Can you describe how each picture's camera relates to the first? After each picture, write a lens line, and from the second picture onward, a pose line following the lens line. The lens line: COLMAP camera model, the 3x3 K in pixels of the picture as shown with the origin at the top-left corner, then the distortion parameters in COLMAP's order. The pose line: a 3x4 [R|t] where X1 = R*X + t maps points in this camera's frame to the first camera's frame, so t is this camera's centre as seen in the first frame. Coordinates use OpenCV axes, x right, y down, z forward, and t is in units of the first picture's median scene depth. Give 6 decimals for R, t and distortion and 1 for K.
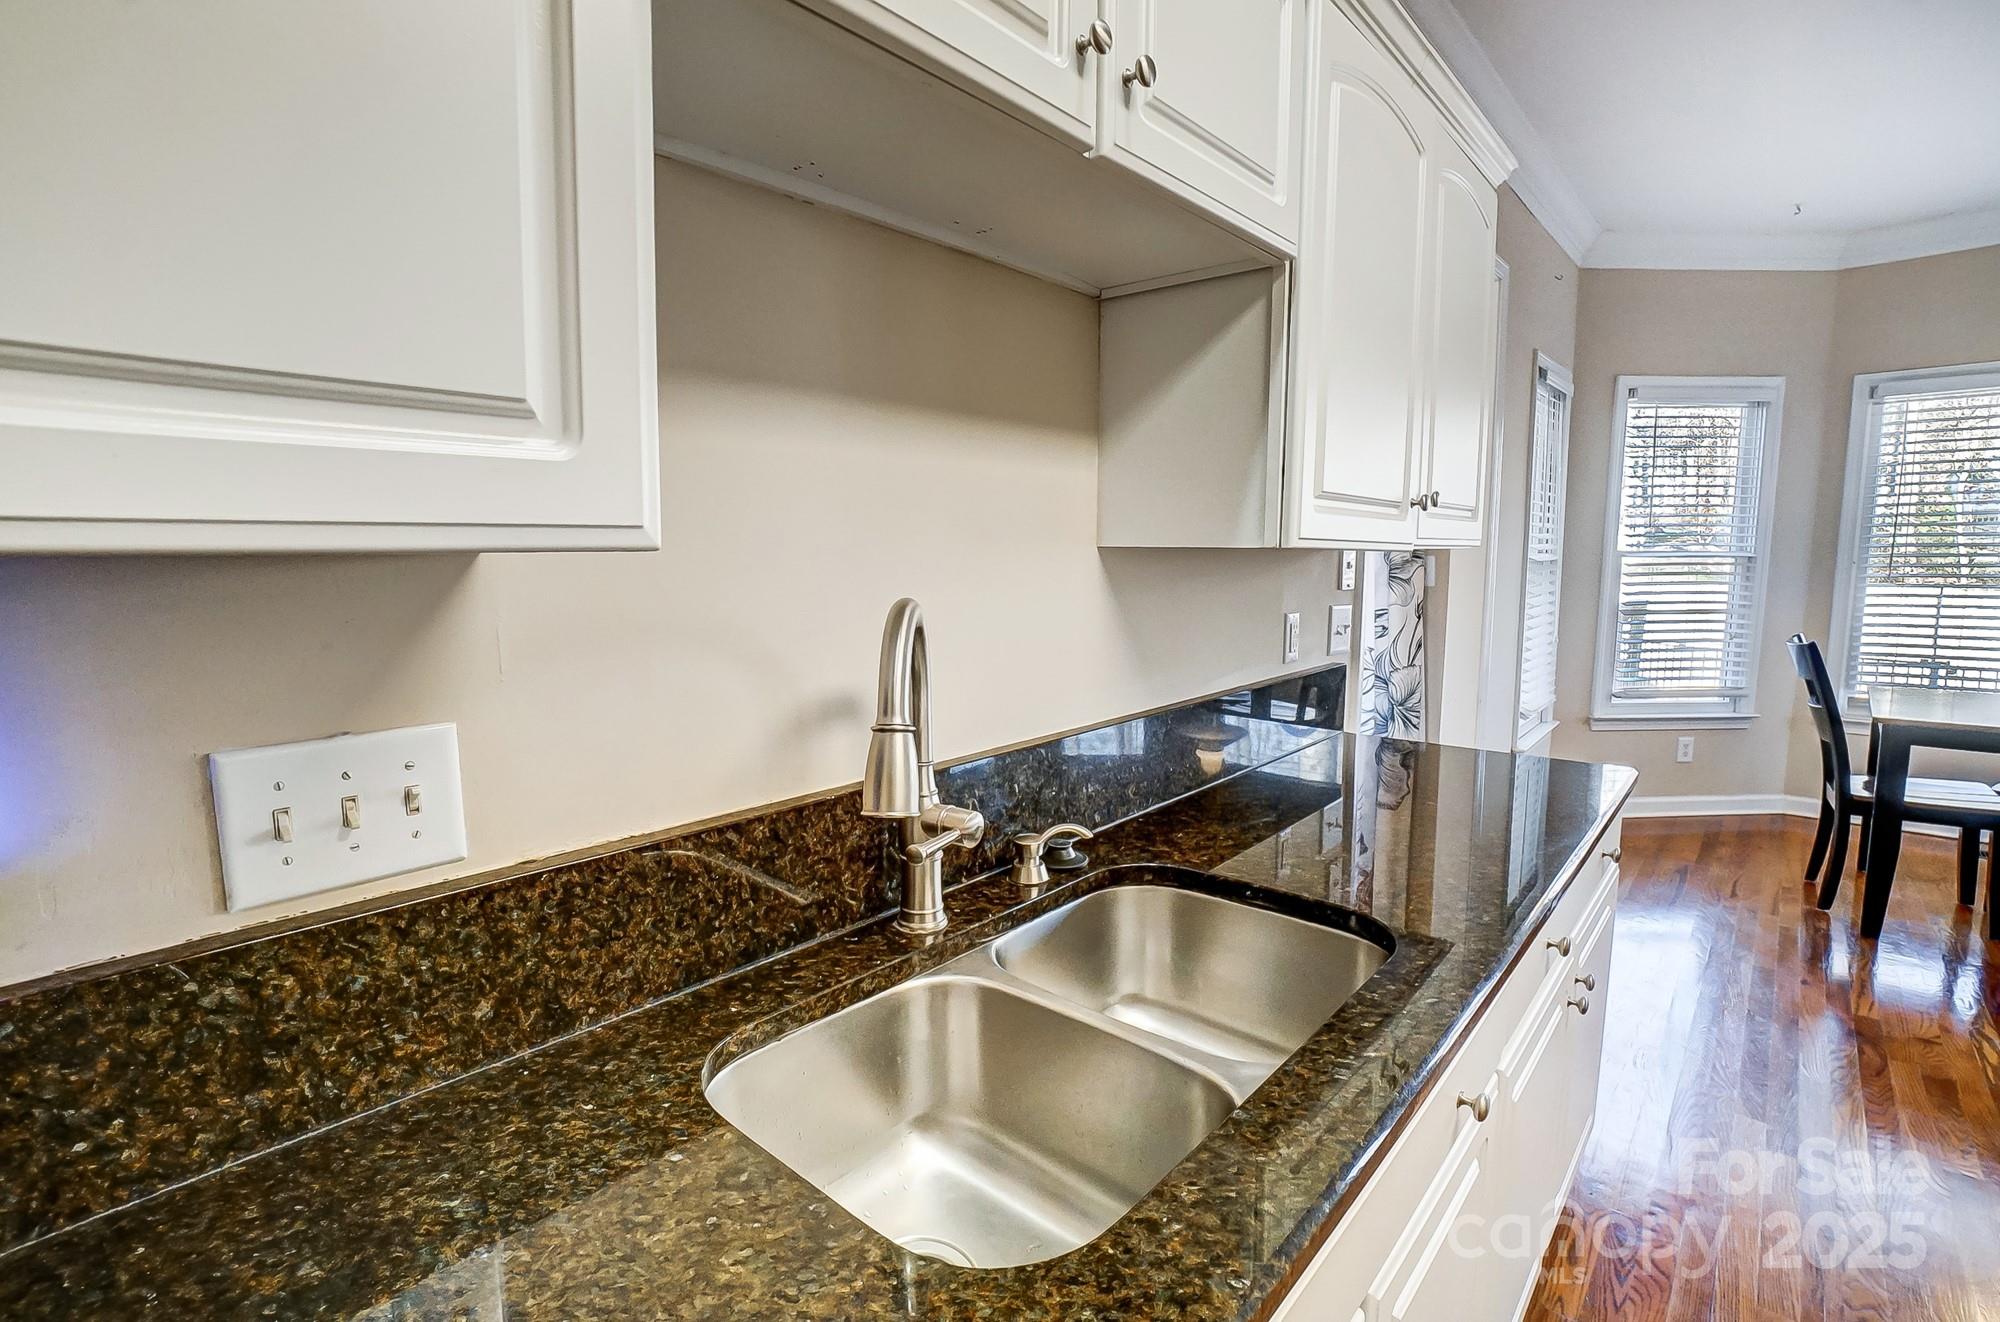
lens RADIAL K [[896.4, 0, 994.4], [0, 896.4, 663.5], [0, 0, 1]] dist [-0.057079, 0.019432]
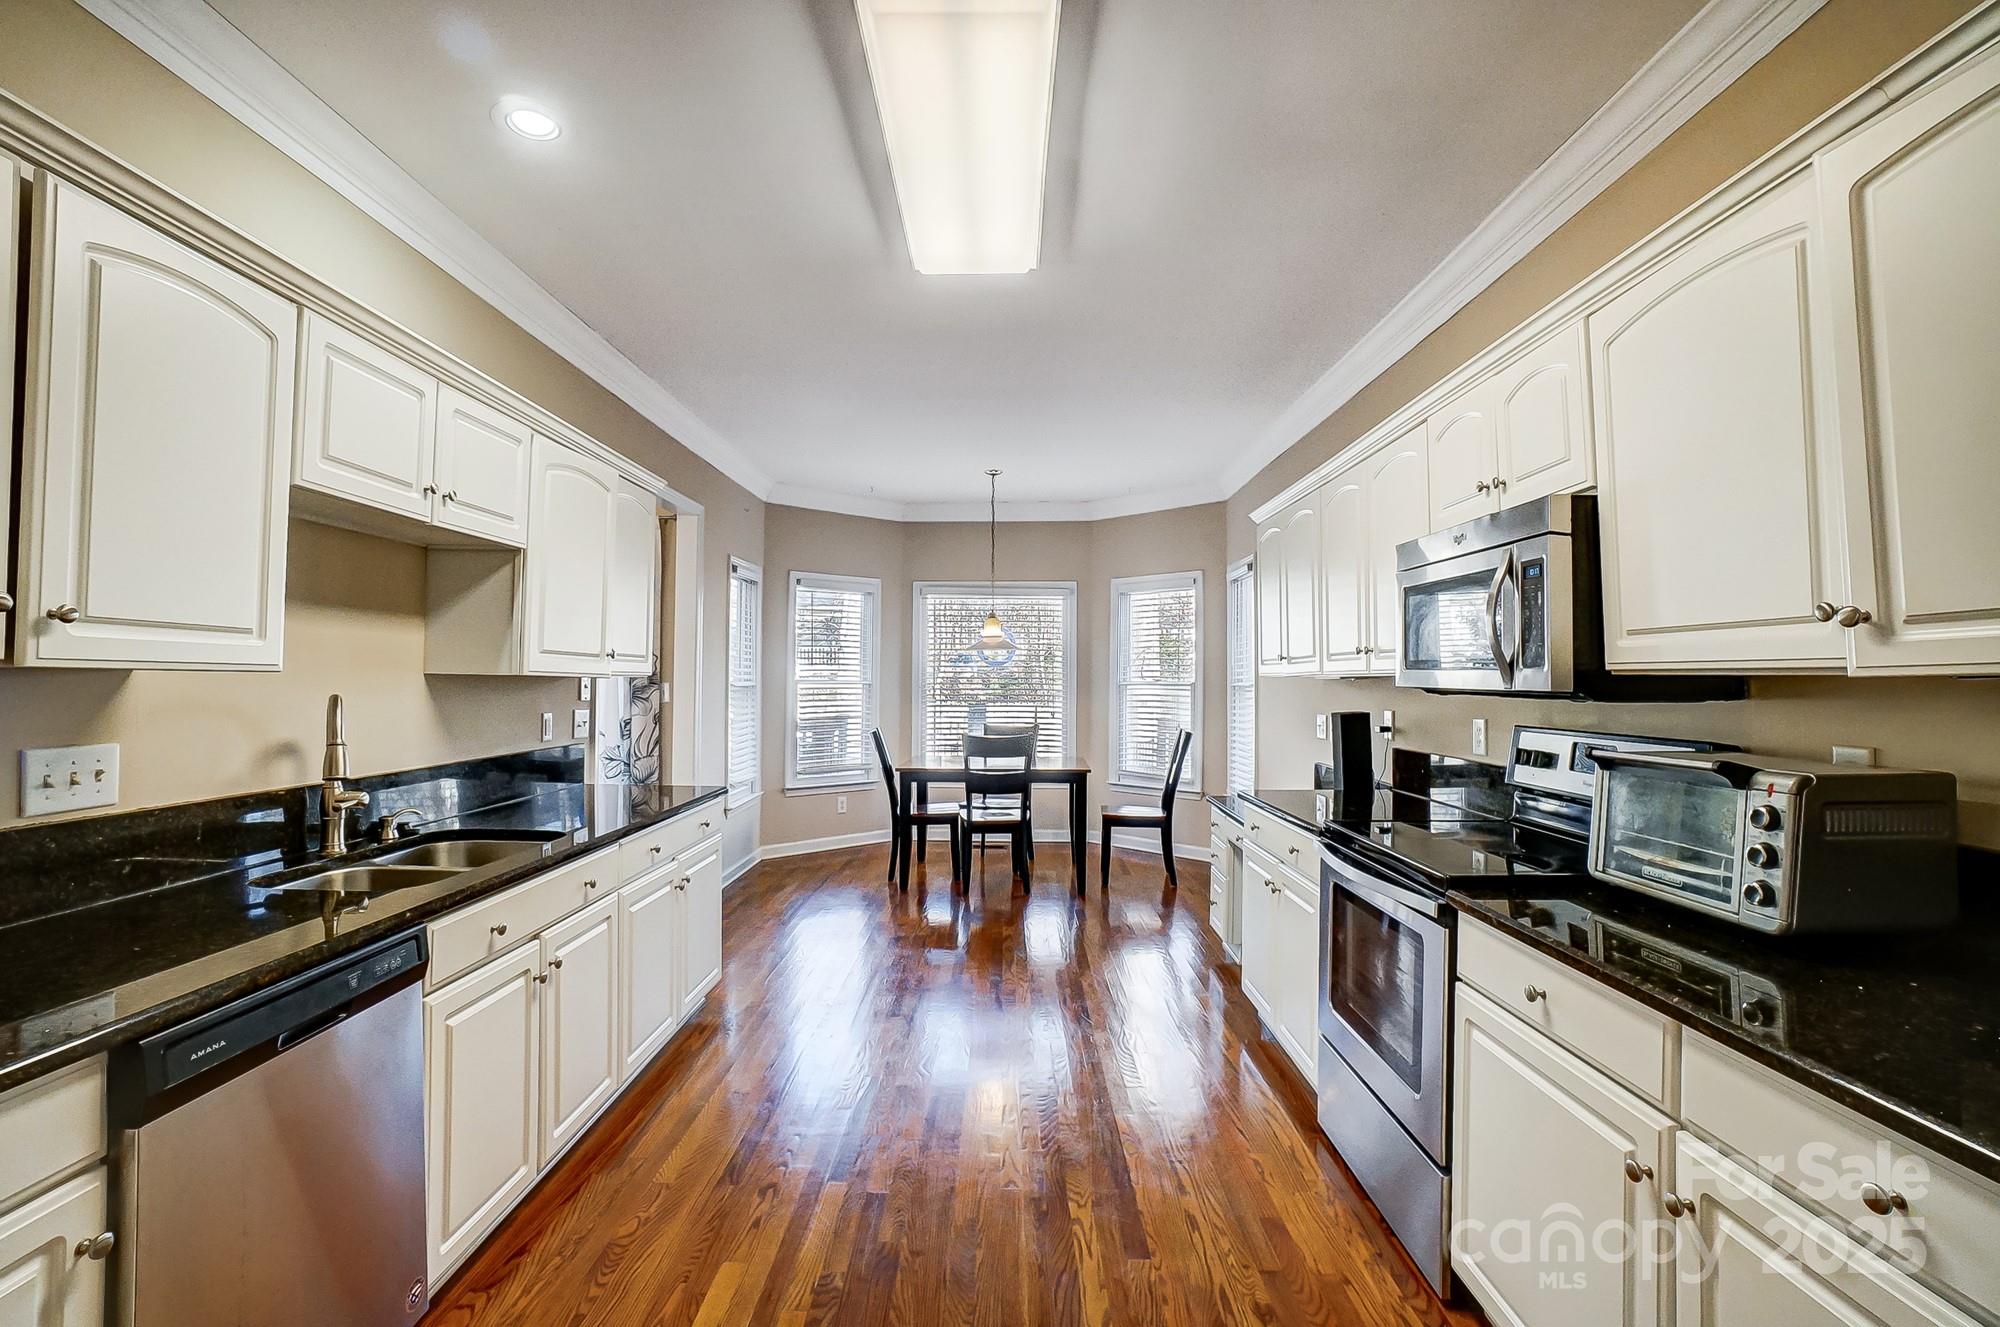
lens RADIAL K [[896.4, 0, 994.4], [0, 896.4, 666.0], [0, 0, 1]] dist [-0.057079, 0.019432]
pose [[0.753545, 0.020046, 0.657090, -0.219359], [0.074297, 0.990534, -0.115422, 0.178061], [-0.653184, 0.135795, 0.744923, -1.329707]]
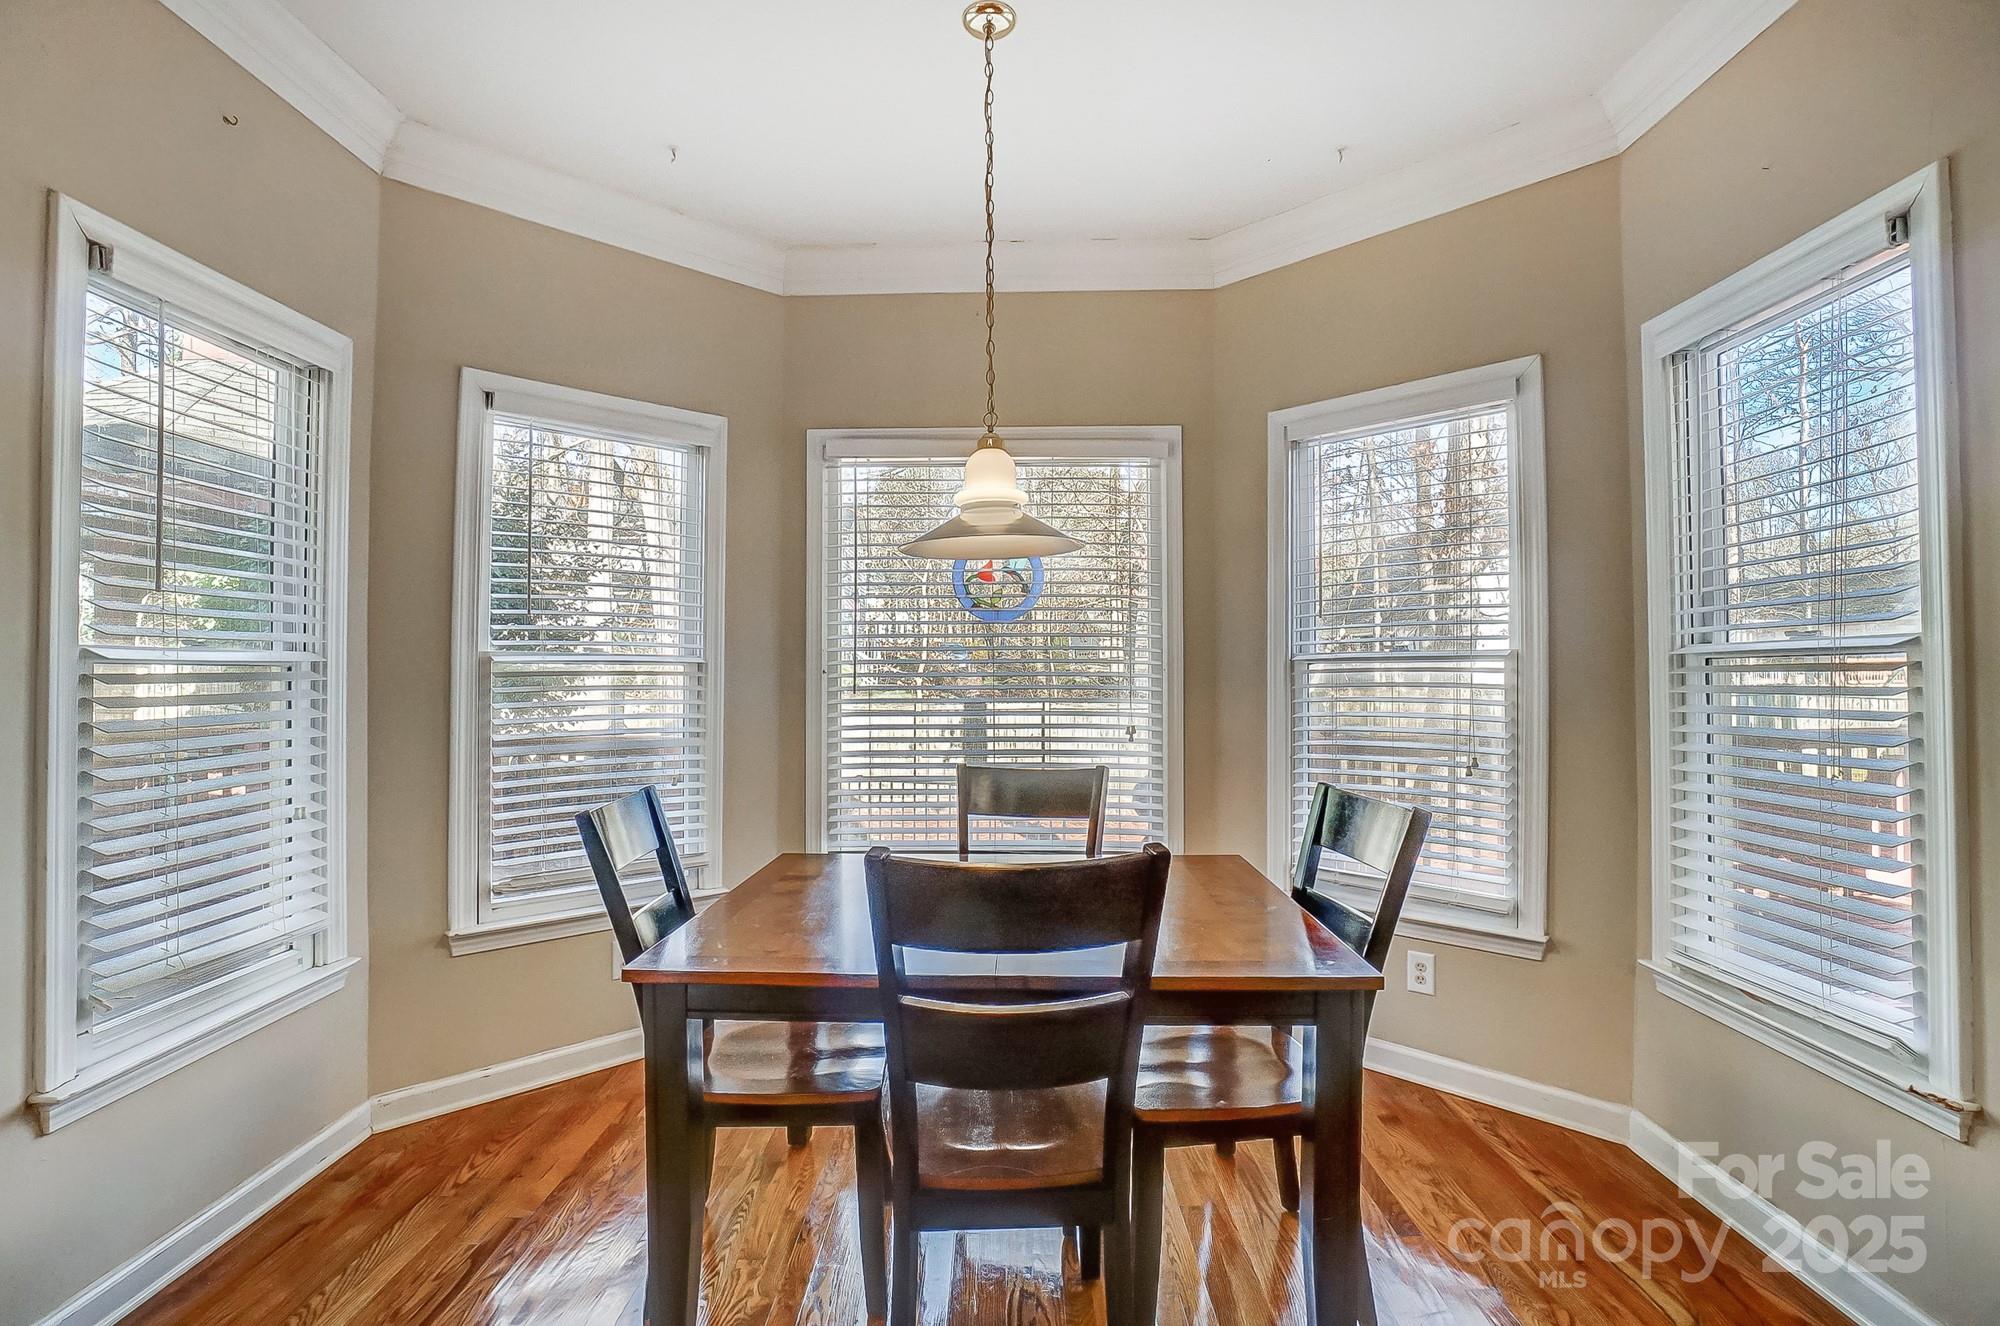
lens RADIAL K [[896.4, 0, 994.4], [0, 896.4, 665.5], [0, 0, 1]] dist [-0.057079, 0.019432]
pose [[0.750274, 0.019629, 0.660835, 1.806037], [0.080240, 0.989466, -0.120491, -0.056637], [-0.656239, 0.143426, 0.740796, 1.000928]]
